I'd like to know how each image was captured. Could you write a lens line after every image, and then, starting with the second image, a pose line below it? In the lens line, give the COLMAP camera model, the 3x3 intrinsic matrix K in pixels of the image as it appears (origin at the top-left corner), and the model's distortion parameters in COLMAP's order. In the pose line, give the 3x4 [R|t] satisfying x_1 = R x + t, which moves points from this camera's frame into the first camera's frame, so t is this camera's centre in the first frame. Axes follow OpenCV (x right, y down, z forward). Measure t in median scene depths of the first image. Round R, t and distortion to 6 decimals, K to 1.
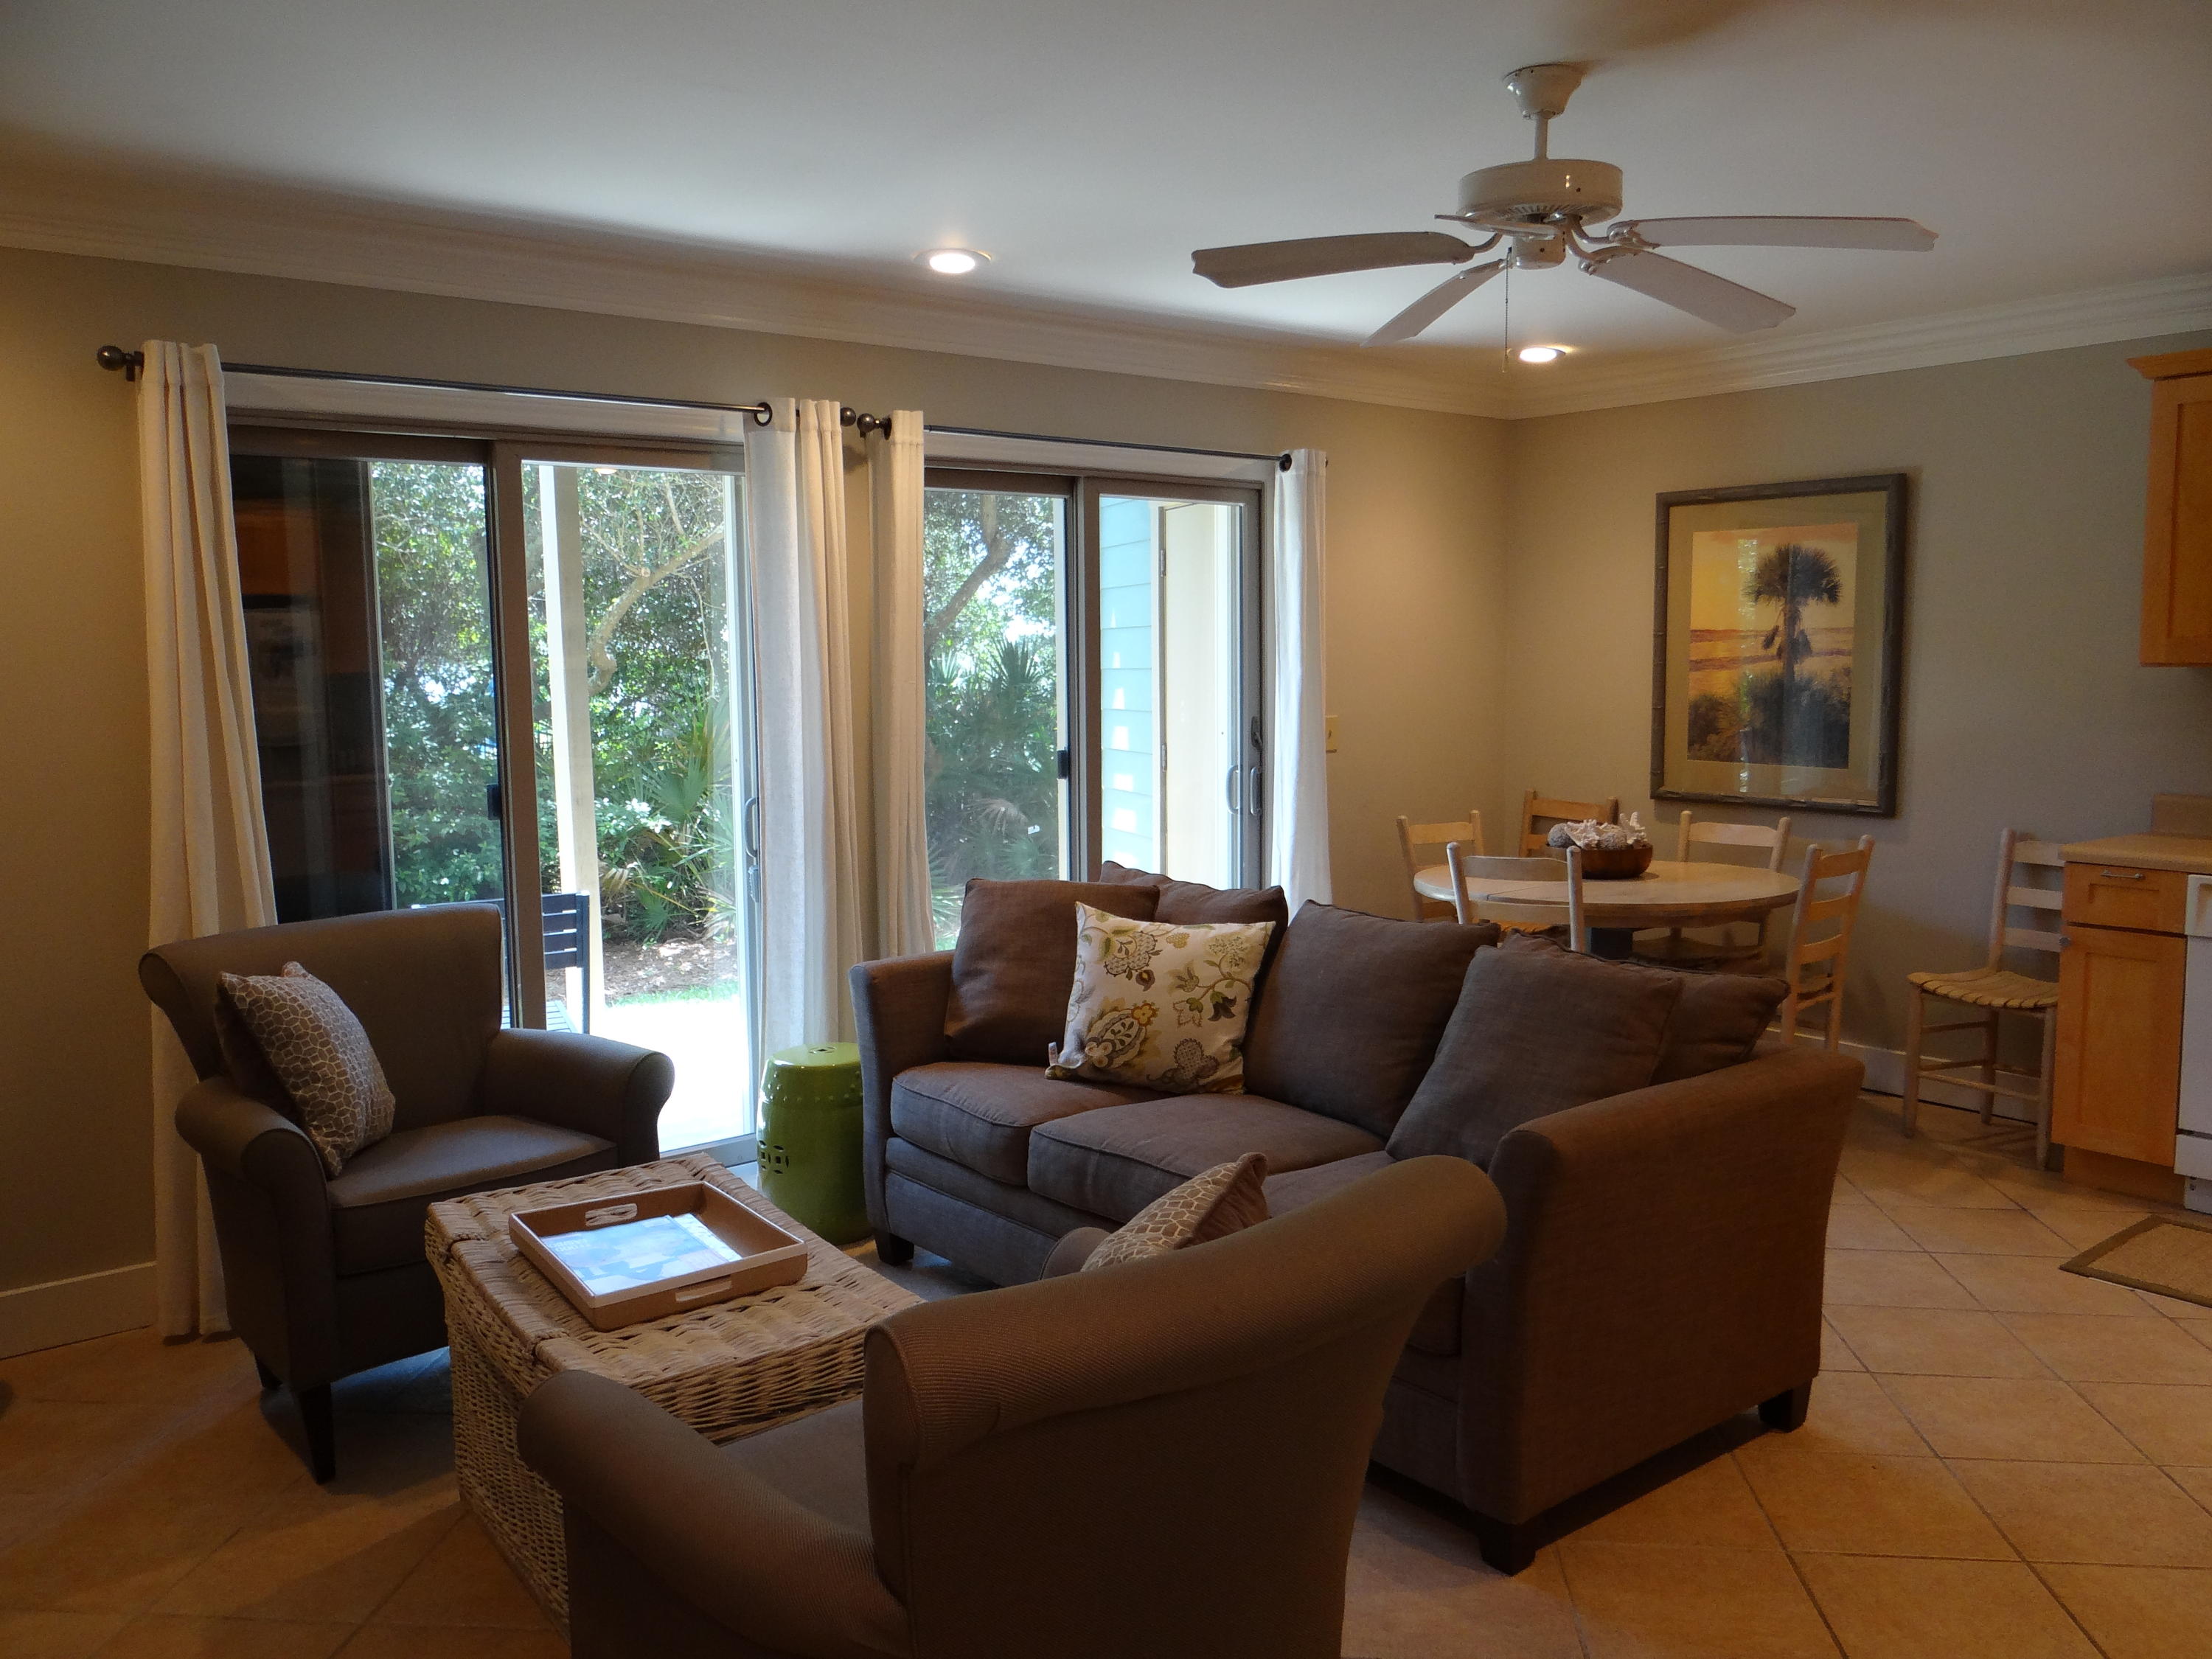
lens RADIAL K [[1743.8, 0, 1101.5], [0, 1743.8, 828.7], [0, 0, 1]] dist [0.000977, 0.006557]
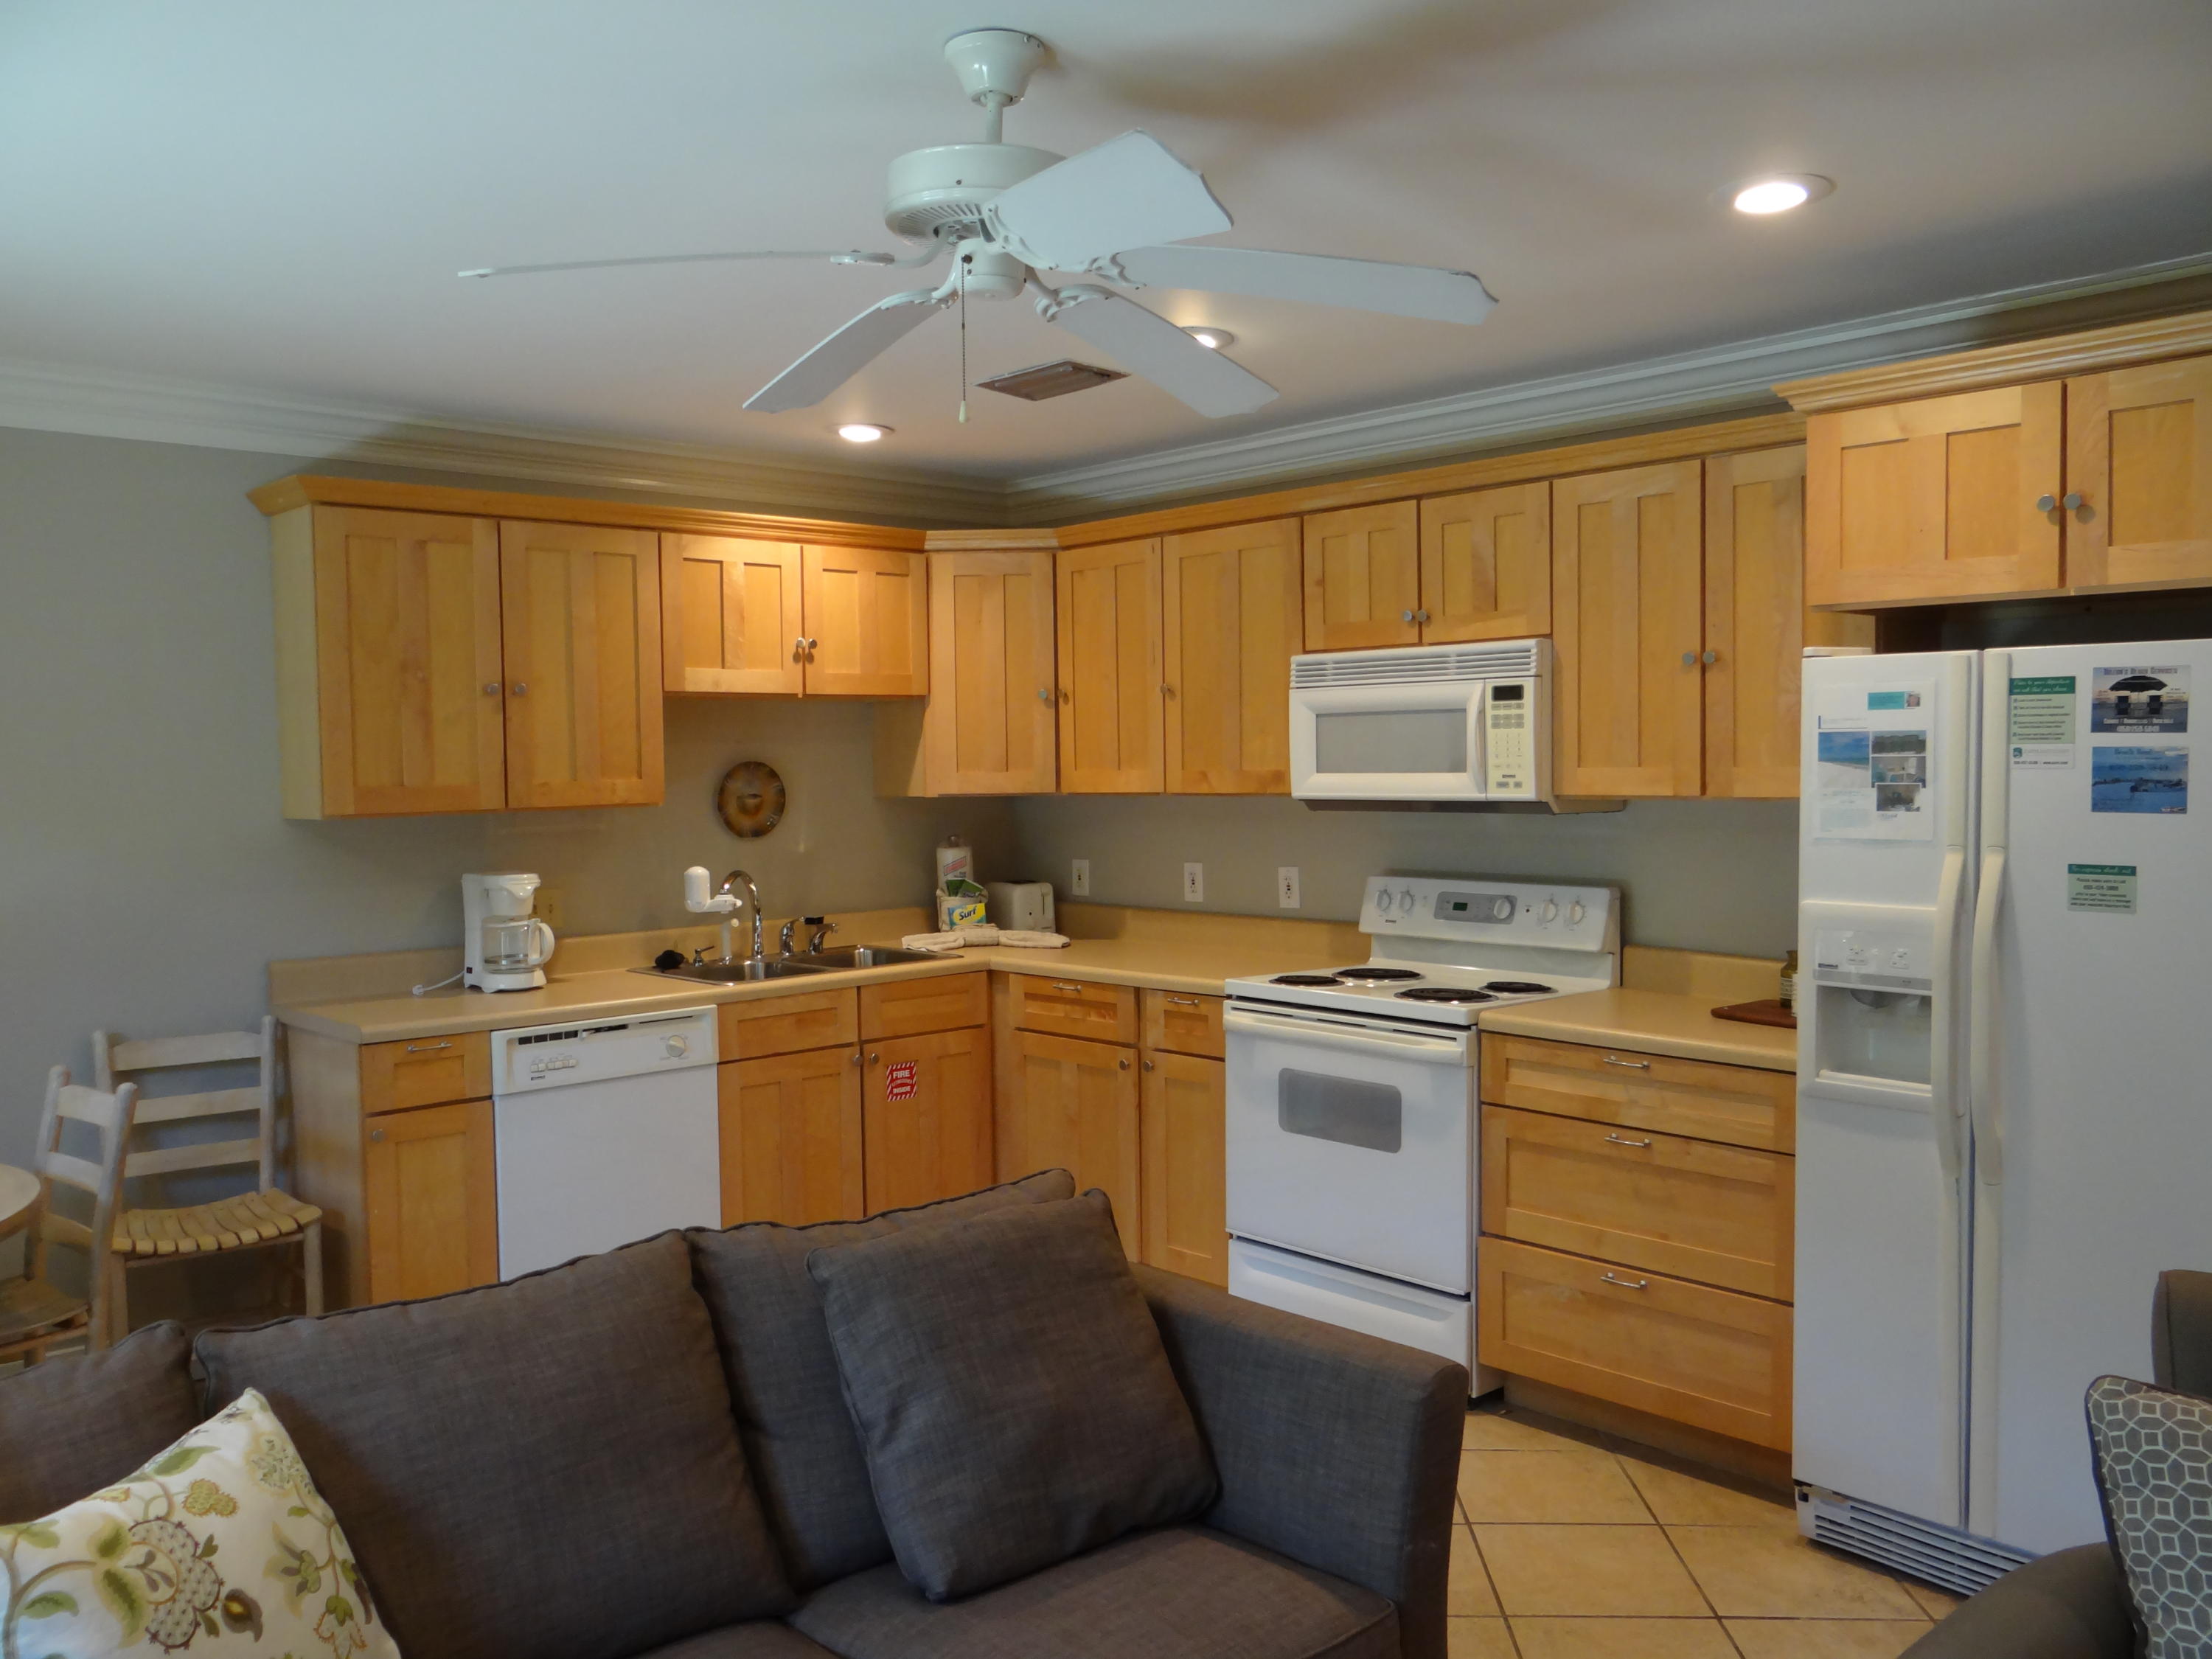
lens RADIAL K [[1738.1, 0, 1101.0], [0, 1738.1, 832.5], [0, 0, 1]] dist [-0.008136, -0.001603]
pose [[-0.041818, -0.032474, 0.998597, -0.384714], [0.116783, 0.992462, 0.037165, -0.089347], [-0.992277, 0.118173, -0.037710, 0.775045]]
